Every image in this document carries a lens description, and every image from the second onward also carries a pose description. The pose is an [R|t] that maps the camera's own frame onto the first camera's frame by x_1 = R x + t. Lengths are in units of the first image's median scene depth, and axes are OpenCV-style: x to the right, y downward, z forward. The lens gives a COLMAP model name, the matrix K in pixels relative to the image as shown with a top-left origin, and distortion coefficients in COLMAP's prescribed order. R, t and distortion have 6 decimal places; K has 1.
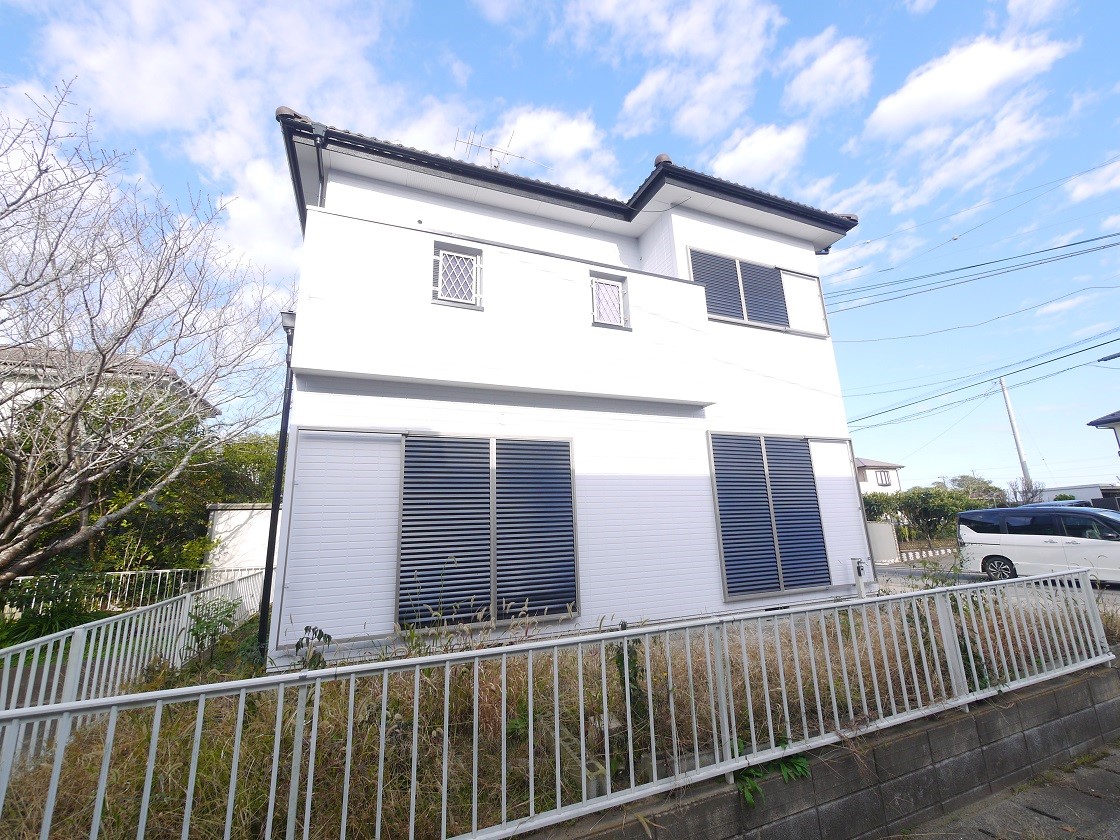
lens RADIAL K [[459.8, 0, 561.8], [0, 459.8, 429.5], [0, 0, 1]] dist [-0.009899, -0.000227]
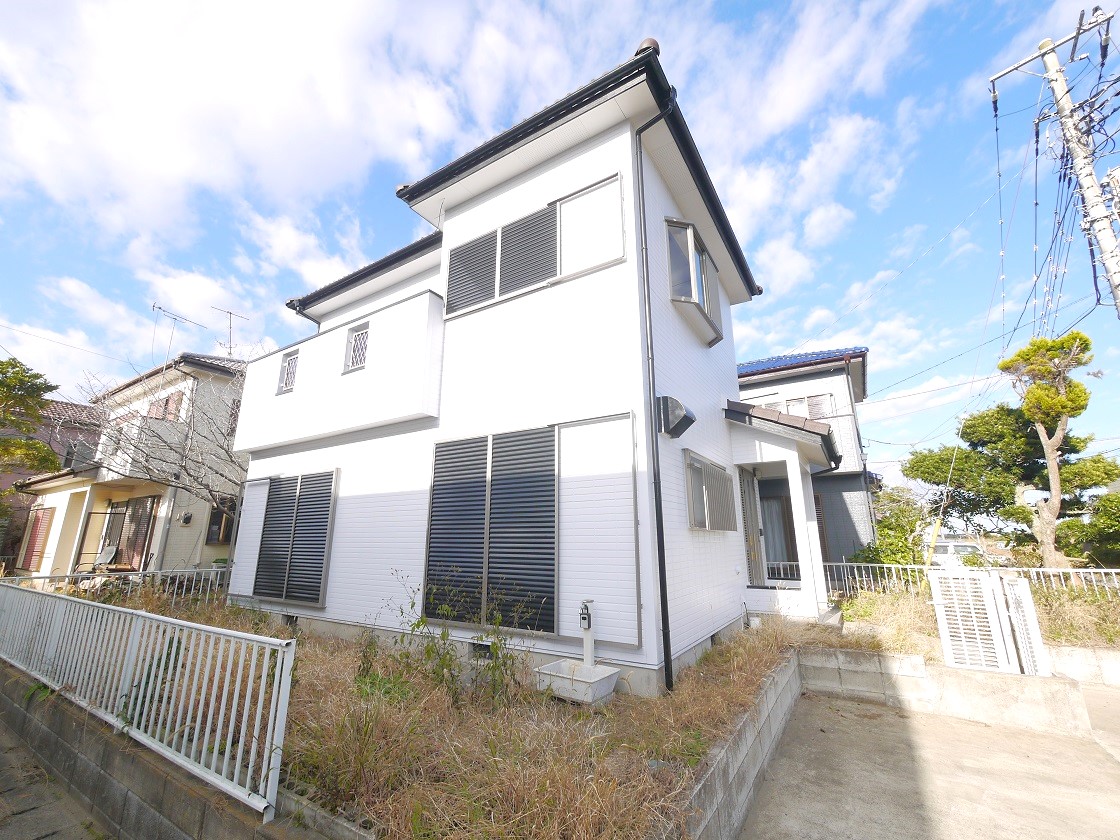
lens RADIAL K [[468.4, 0, 558.9], [0, 468.4, 417.7], [0, 0, 1]] dist [-0.003442, -0.000427]
pose [[0.589894, -0.165721, -0.790292, 1.277842], [0.163250, 0.982979, -0.084272, 0.081403], [0.790806, -0.079304, 0.606907, 0.628596]]
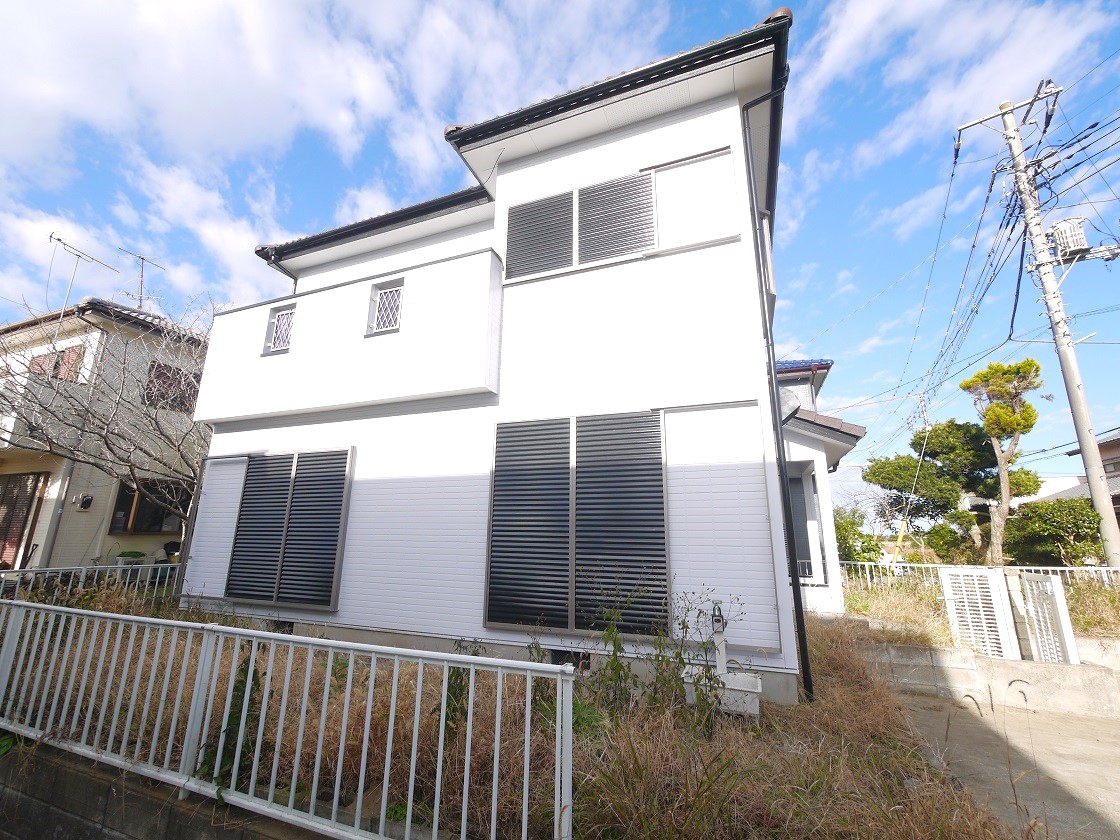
lens RADIAL K [[468.4, 0, 558.9], [0, 468.4, 417.7], [0, 0, 1]] dist [-0.003442, -0.000427]
pose [[0.732351, -0.119002, -0.670448, 0.999855], [0.115429, 0.992057, -0.050001, 0.055445], [0.671073, -0.040771, 0.740269, 0.453077]]
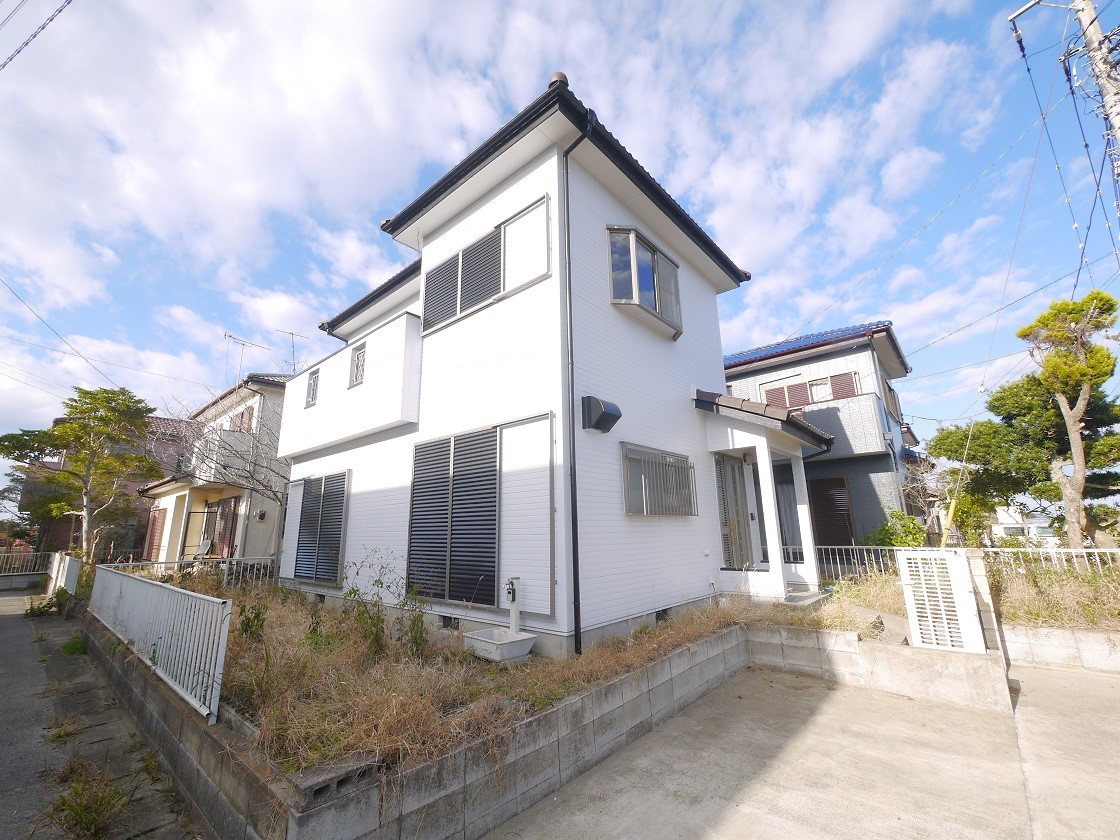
lens RADIAL K [[468.4, 0, 558.9], [0, 468.4, 417.7], [0, 0, 1]] dist [-0.003442, -0.000427]
pose [[0.458771, -0.176492, -0.870850, 1.502175], [0.202578, 0.975039, -0.090888, 0.117590], [0.865154, -0.134718, 0.483073, 0.780045]]
